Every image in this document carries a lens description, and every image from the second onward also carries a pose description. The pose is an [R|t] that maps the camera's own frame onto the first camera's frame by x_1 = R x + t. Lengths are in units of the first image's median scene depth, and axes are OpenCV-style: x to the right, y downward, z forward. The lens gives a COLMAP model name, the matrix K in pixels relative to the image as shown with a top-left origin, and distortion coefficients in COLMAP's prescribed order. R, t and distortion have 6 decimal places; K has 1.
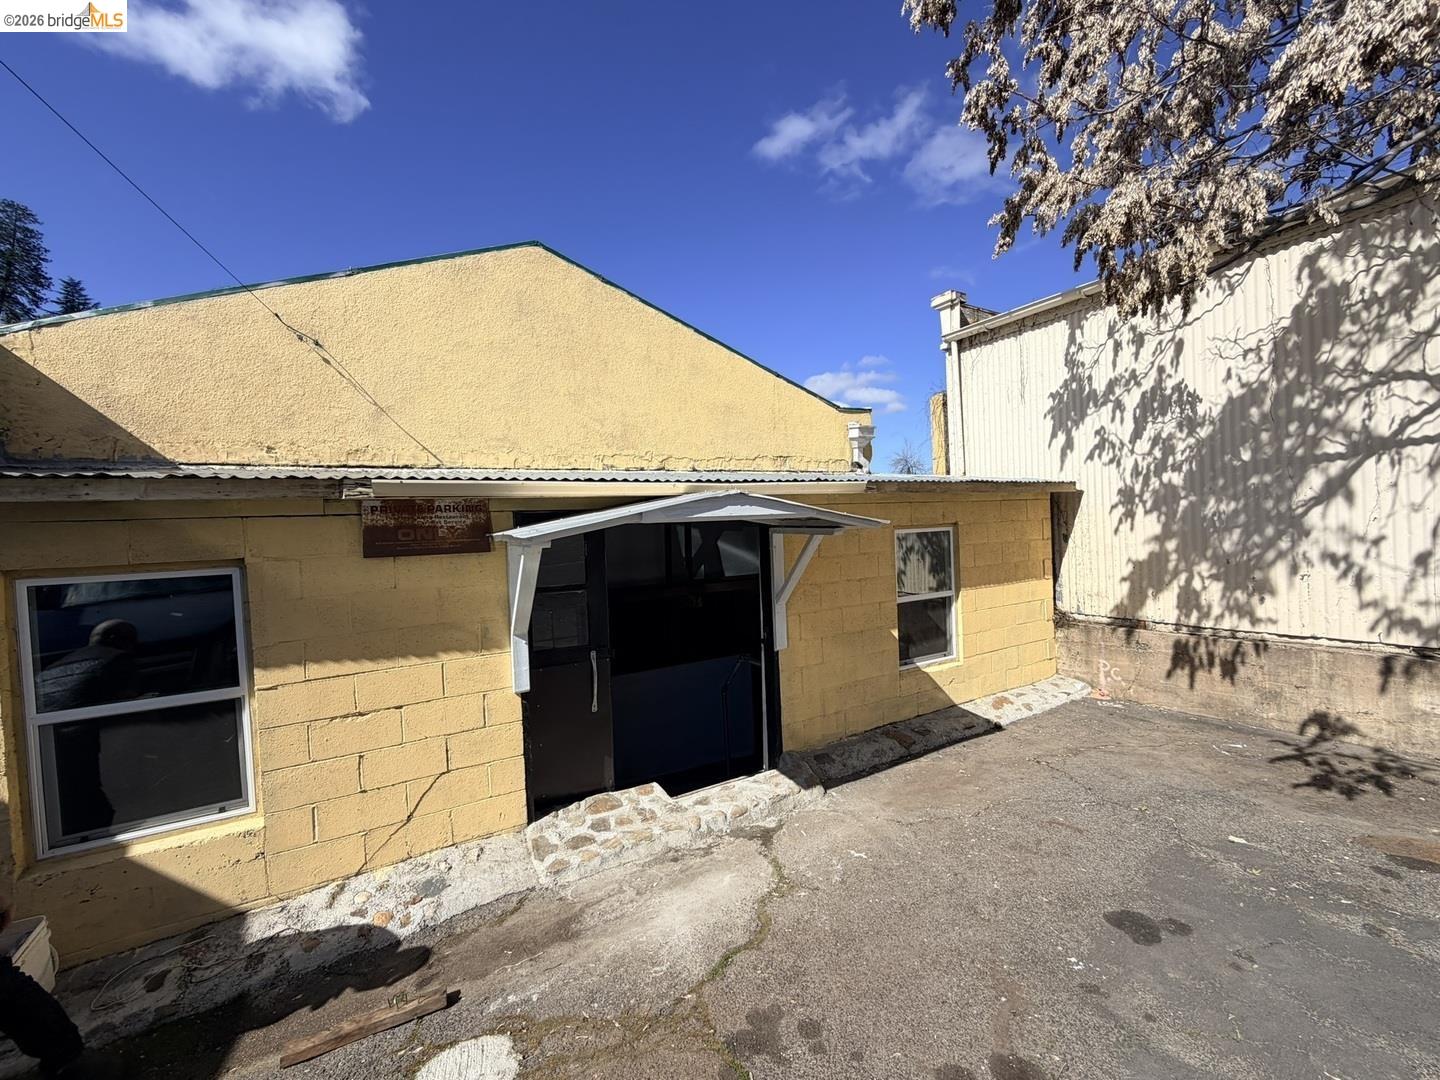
lens RADIAL K [[576.4, 0, 710.9], [0, 576.4, 537.4], [0, 0, 1]] dist [-0.000012, 0.000139]
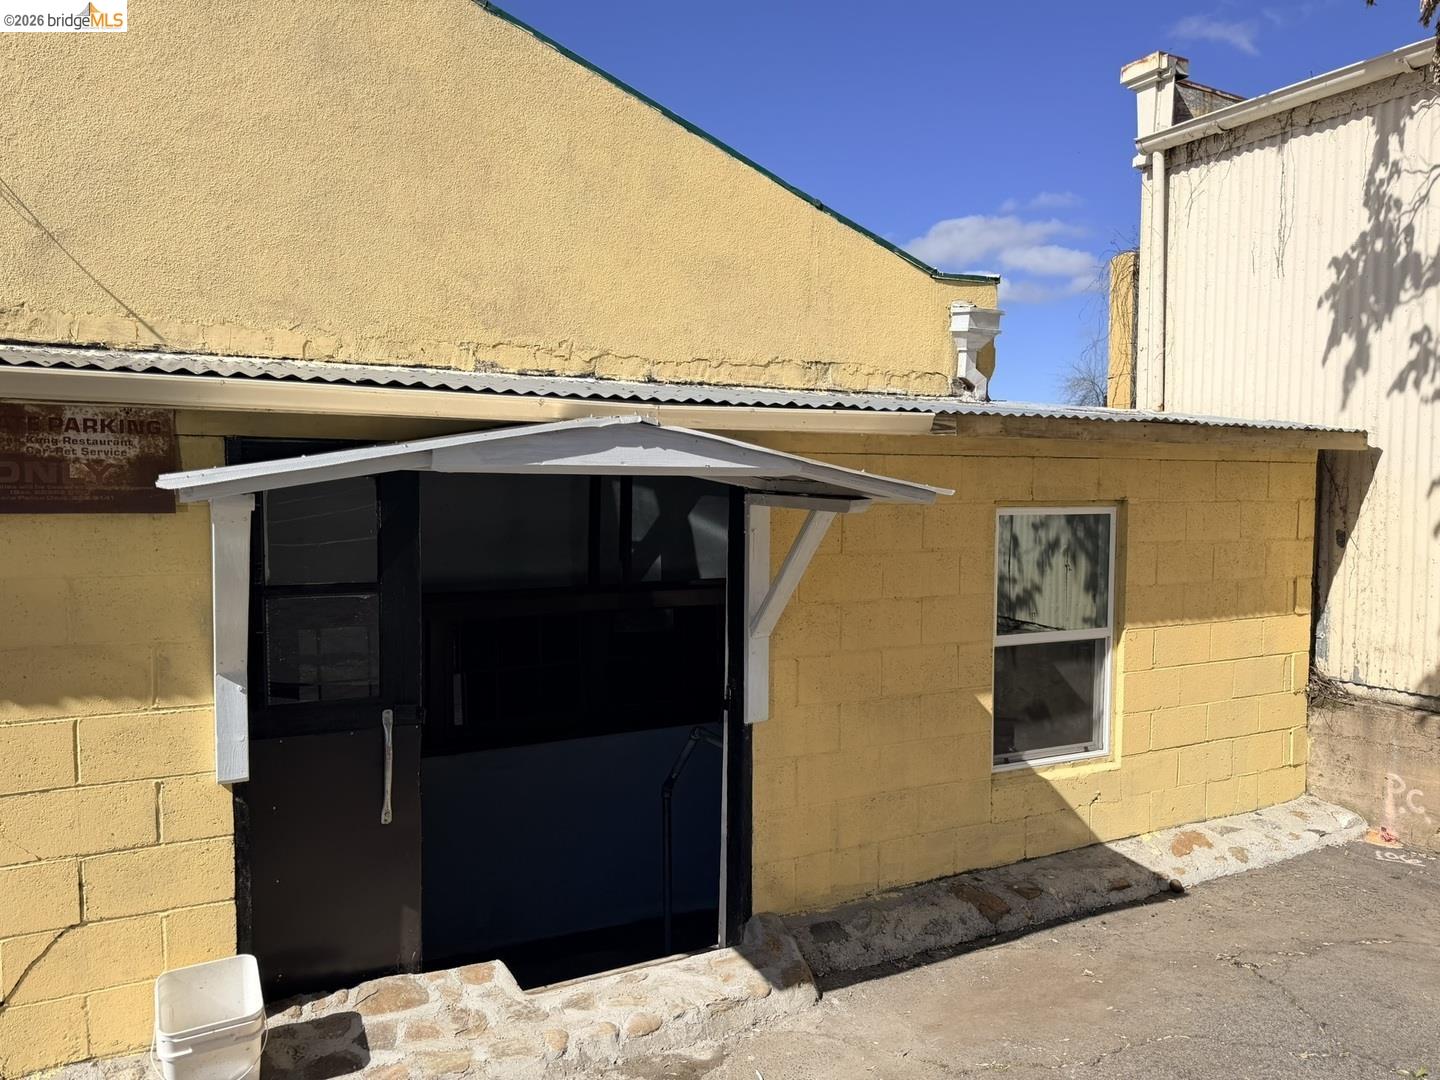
lens RADIAL K [[1020.3, 0, 716.8], [0, 1020.3, 548.4], [0, 0, 1]] dist [0.042848, -0.048265]
pose [[0.998430, 0.048747, -0.027607, 0.086772], [-0.047533, 0.997943, 0.043023, -0.003985], [0.029647, -0.041644, 0.998693, 0.056549]]
